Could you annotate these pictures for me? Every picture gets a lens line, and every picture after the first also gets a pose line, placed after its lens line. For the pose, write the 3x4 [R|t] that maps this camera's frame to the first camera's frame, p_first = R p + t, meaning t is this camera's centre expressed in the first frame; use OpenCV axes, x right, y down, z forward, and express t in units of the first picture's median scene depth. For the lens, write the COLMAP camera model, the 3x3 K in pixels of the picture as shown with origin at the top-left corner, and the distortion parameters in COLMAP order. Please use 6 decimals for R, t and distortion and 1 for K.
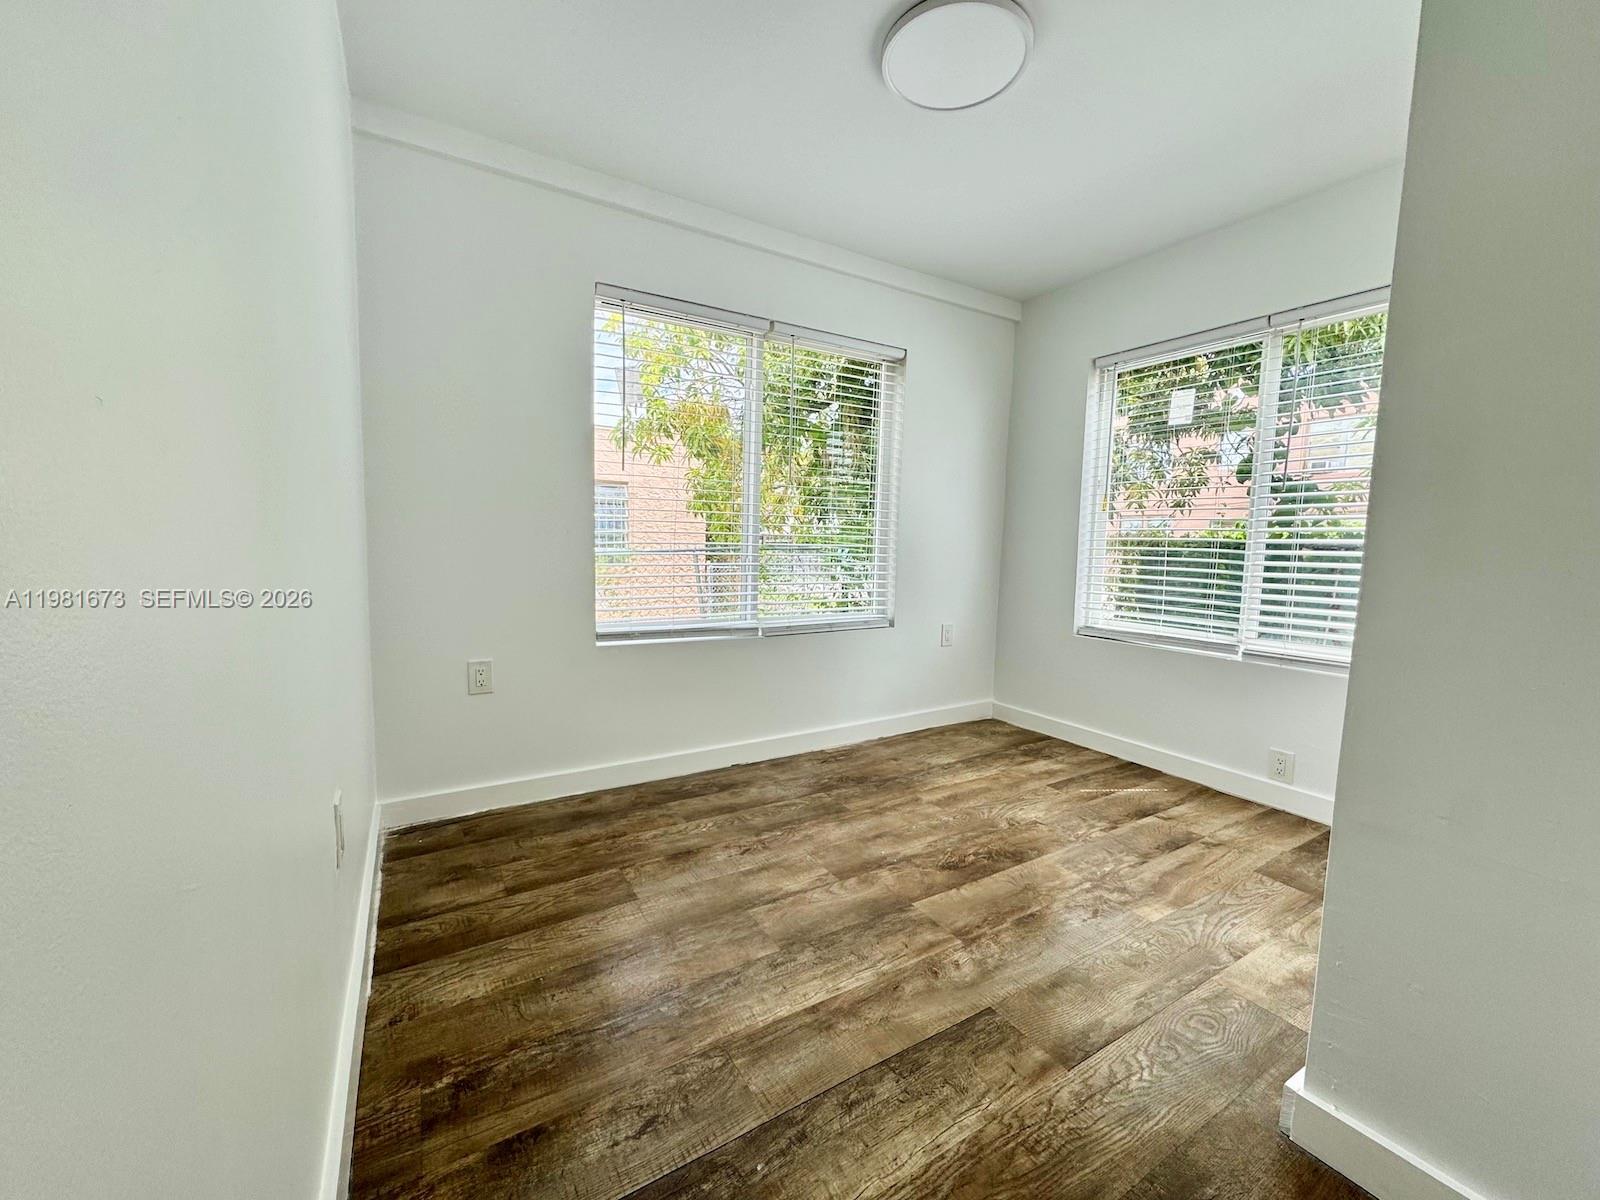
lens RADIAL K [[634.4, 0, 806.2], [0, 634.4, 586.2], [0, 0, 1]] dist [-0.000833, -0.000478]
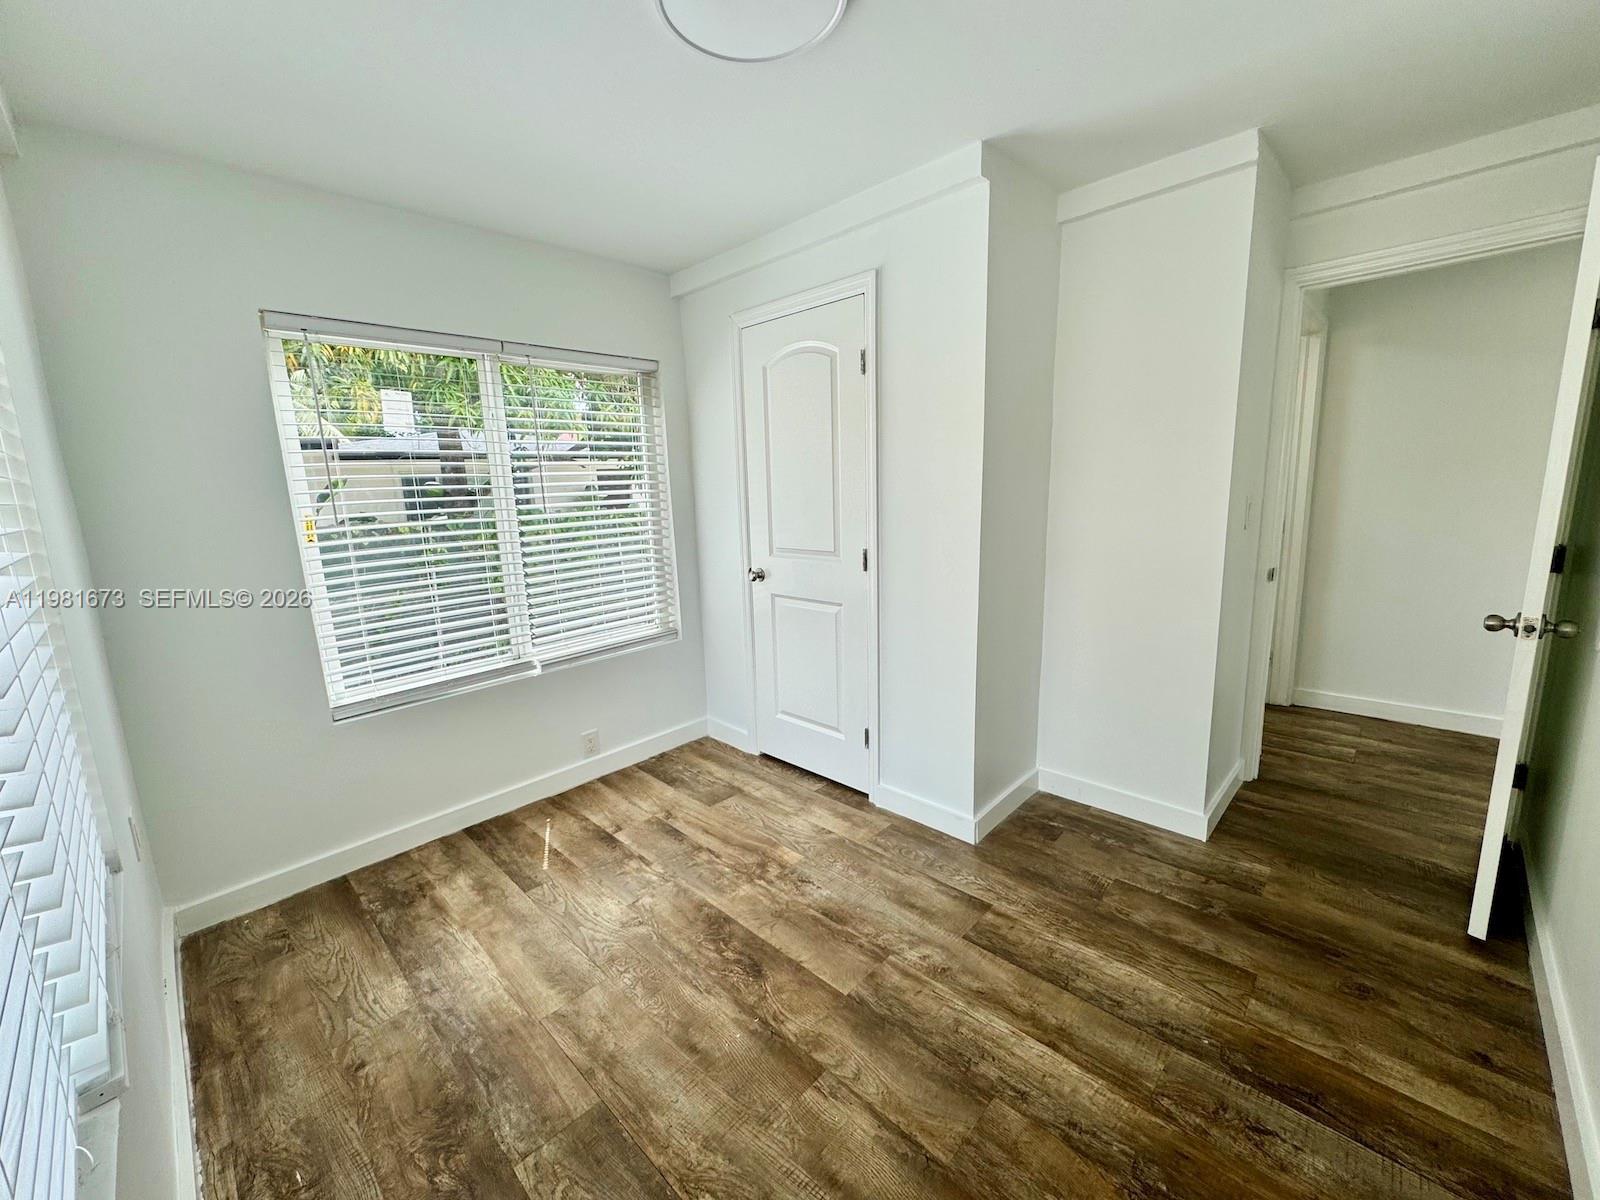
lens RADIAL K [[634.4, 0, 793.4], [0, 634.4, 600.4], [0, 0, 1]] dist [-0.000833, -0.000478]
pose [[-0.236122, -0.189164, 0.953133, -0.534480], [0.105013, 0.970157, 0.218558, -0.249113], [-0.966032, 0.151698, -0.209211, 1.055733]]
